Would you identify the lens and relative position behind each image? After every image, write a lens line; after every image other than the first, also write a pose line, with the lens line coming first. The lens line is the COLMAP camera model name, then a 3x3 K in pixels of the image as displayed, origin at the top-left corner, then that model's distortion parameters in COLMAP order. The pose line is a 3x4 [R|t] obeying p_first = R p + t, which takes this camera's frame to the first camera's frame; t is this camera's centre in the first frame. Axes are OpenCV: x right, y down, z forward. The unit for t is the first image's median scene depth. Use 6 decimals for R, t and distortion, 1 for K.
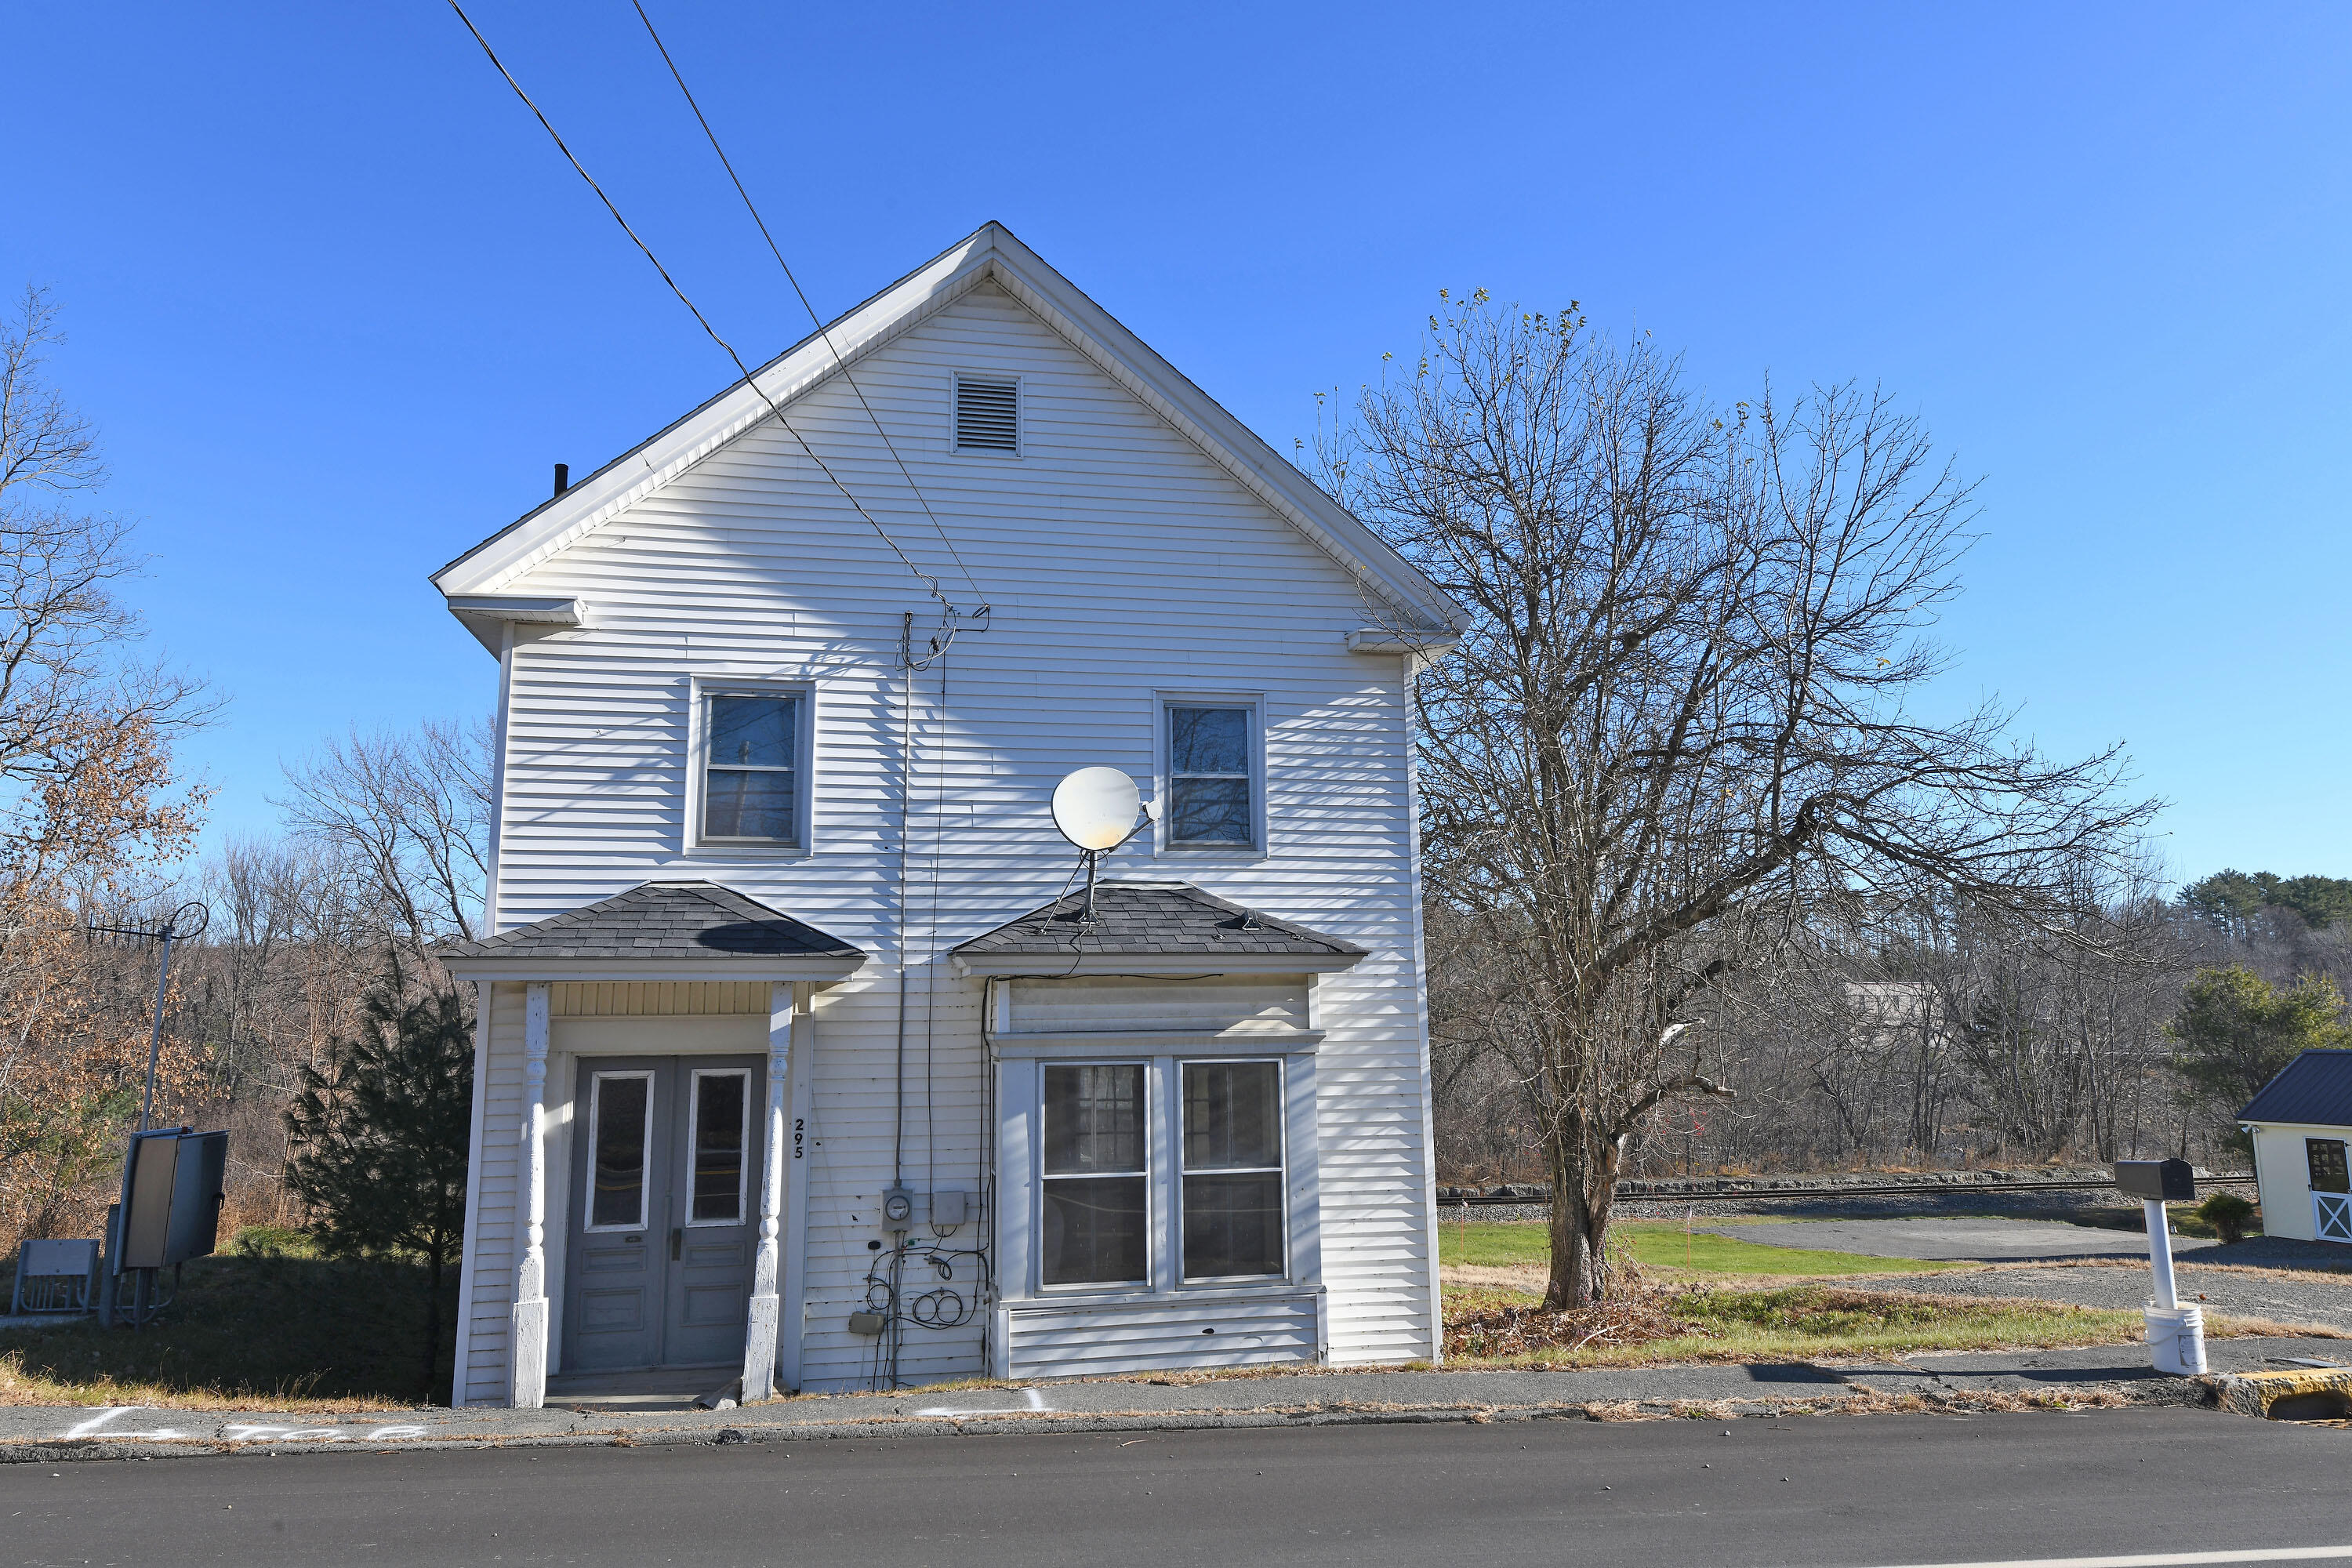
lens RADIAL K [[1536.7, 0, 1176.0], [0, 1536.7, 784.0], [0, 0, 1]] dist [0.001701, -0.000939]
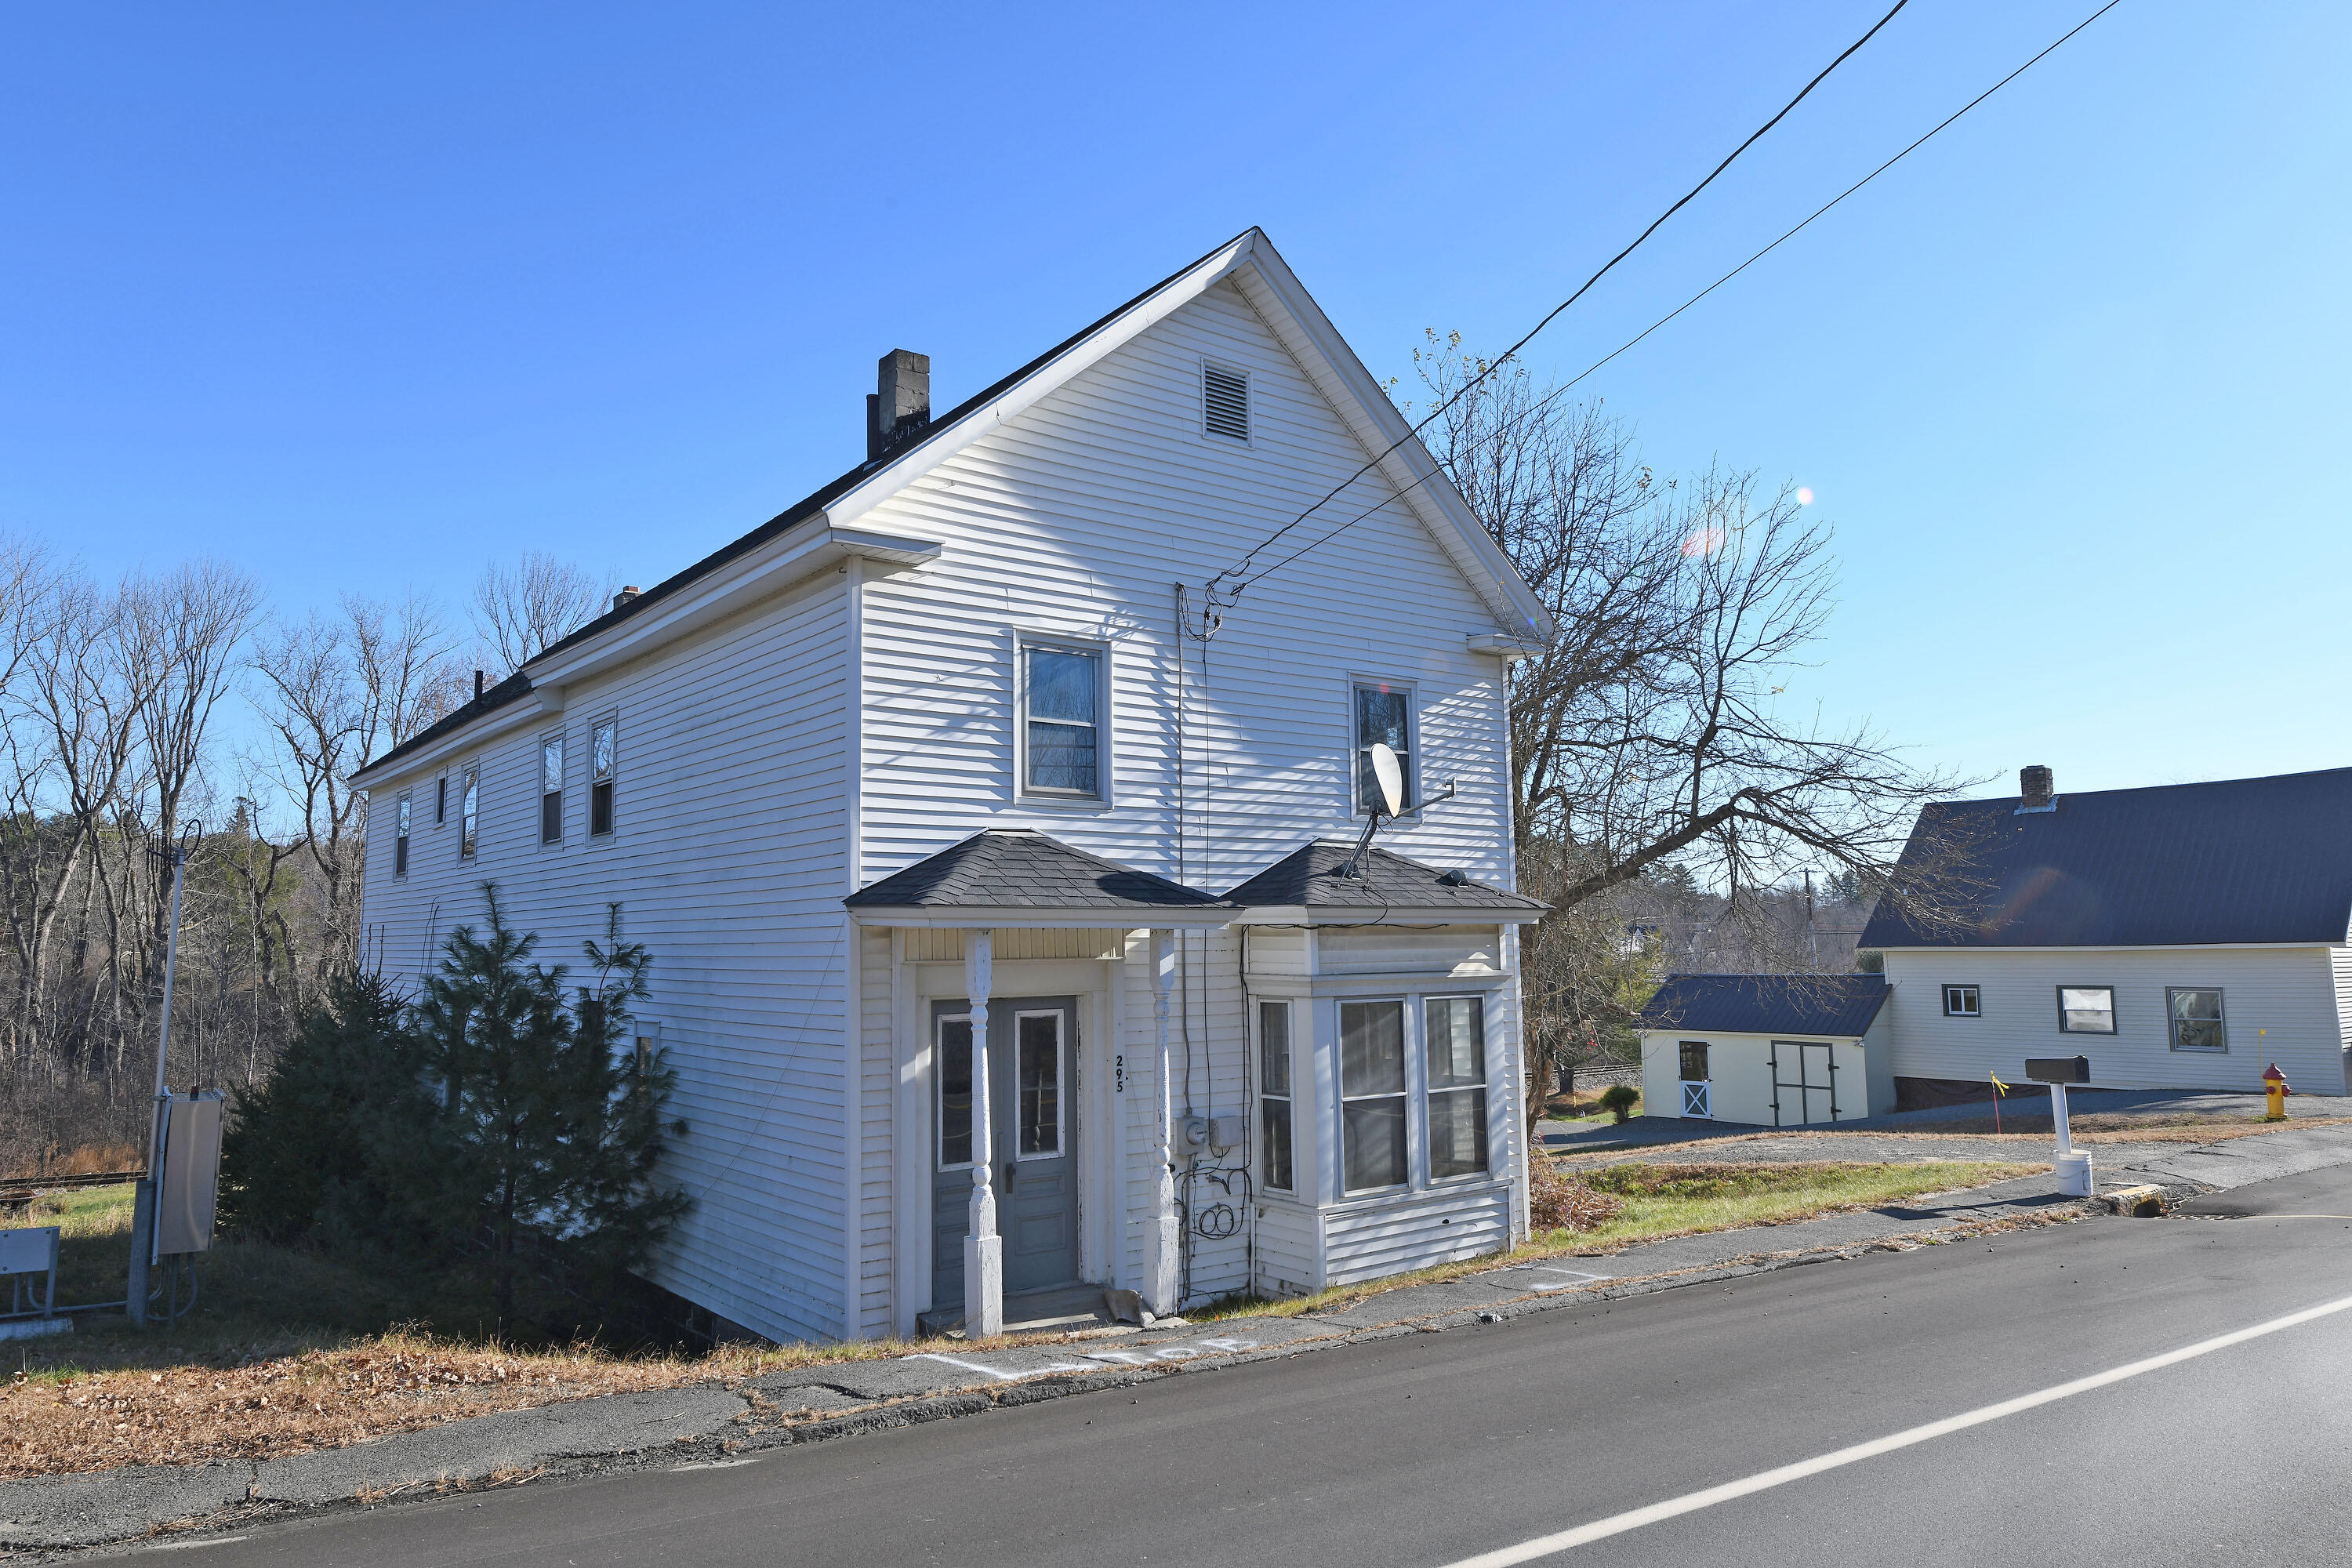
lens RADIAL K [[1536.7, 0, 1176.0], [0, 1536.7, 784.0], [0, 0, 1]] dist [0.001701, -0.000939]
pose [[0.902188, 0.048125, 0.428649, -0.648360], [-0.069021, 0.997058, 0.033328, -0.008480], [-0.425784, -0.059654, 0.902856, 0.027718]]
